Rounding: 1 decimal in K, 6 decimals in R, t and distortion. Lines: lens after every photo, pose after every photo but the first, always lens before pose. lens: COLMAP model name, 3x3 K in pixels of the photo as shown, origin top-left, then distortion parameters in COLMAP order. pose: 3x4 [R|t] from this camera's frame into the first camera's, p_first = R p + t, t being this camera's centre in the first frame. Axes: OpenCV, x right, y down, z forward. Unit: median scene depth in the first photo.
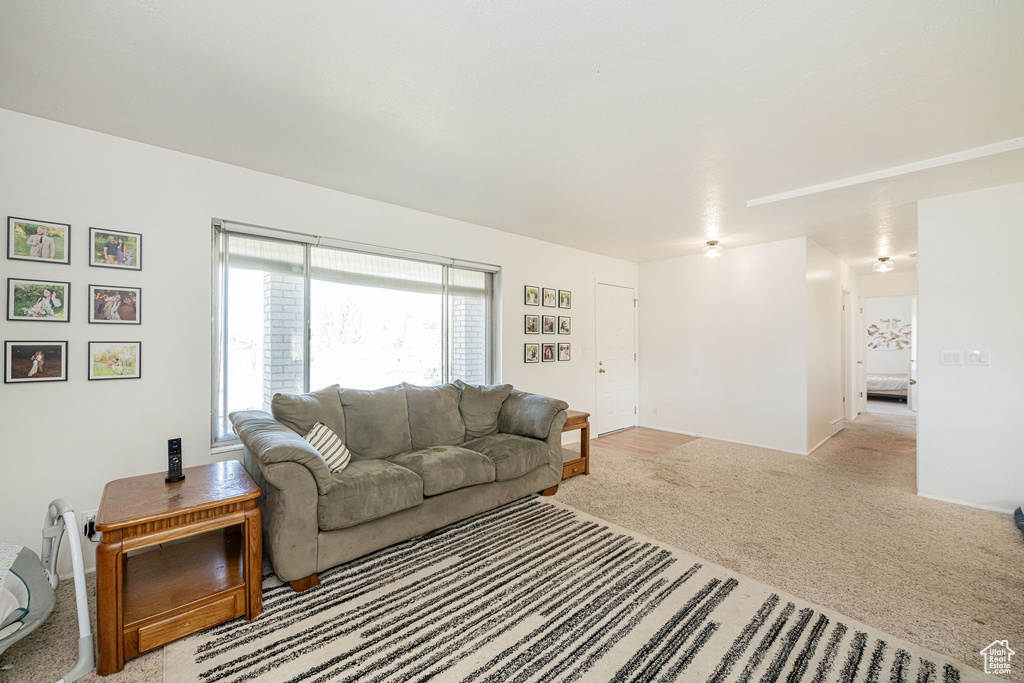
lens RADIAL K [[414.2, 0, 513.8], [0, 414.2, 341.3], [0, 0, 1]] dist [0.004442, -0.001471]
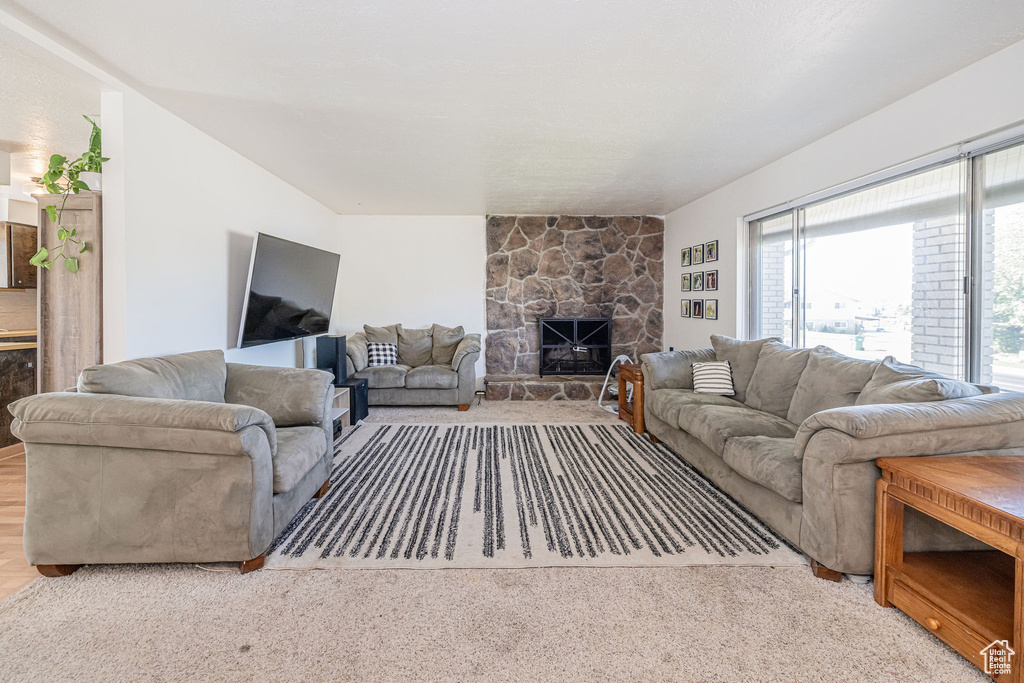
lens RADIAL K [[414.2, 0, 498.0], [0, 414.2, 311.7], [0, 0, 1]] dist [0.004442, -0.001471]
pose [[-0.660613, 0.013120, -0.750612, 1.123424], [-0.002829, 0.999797, 0.019966, 0.021823], [0.750721, 0.015313, -0.660442, 1.514131]]
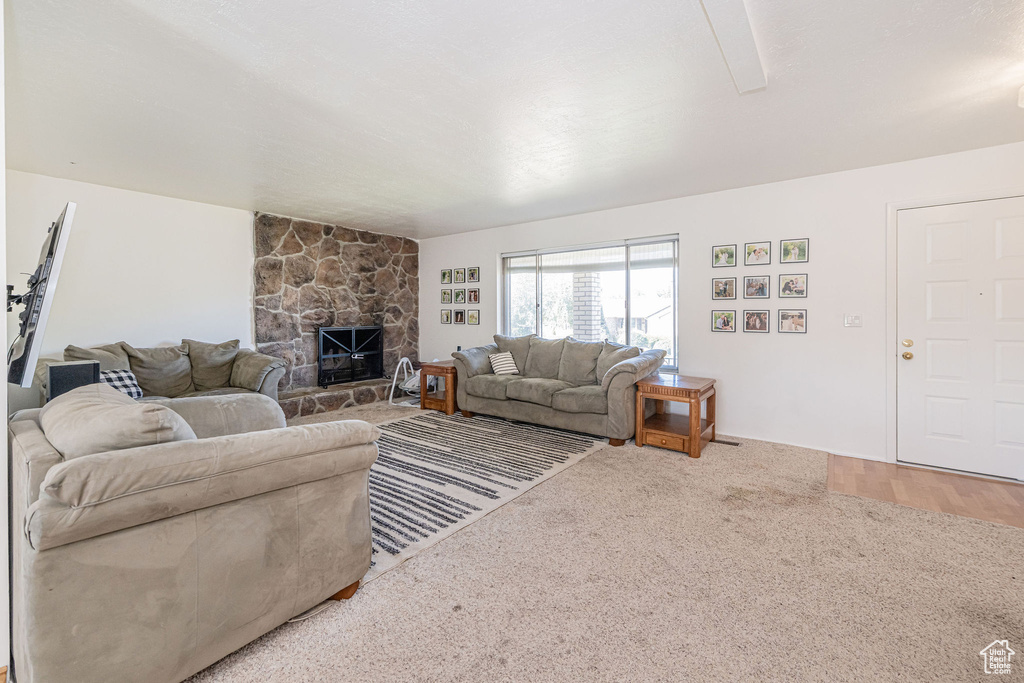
lens RADIAL K [[414.2, 0, 507.9], [0, 414.2, 323.0], [0, 0, 1]] dist [0.004442, -0.001471]
pose [[0.162083, 0.022118, -0.986529, 1.641891], [-0.000222, 0.999750, 0.022378, 0.025118], [0.986777, -0.003409, 0.162047, 0.784669]]
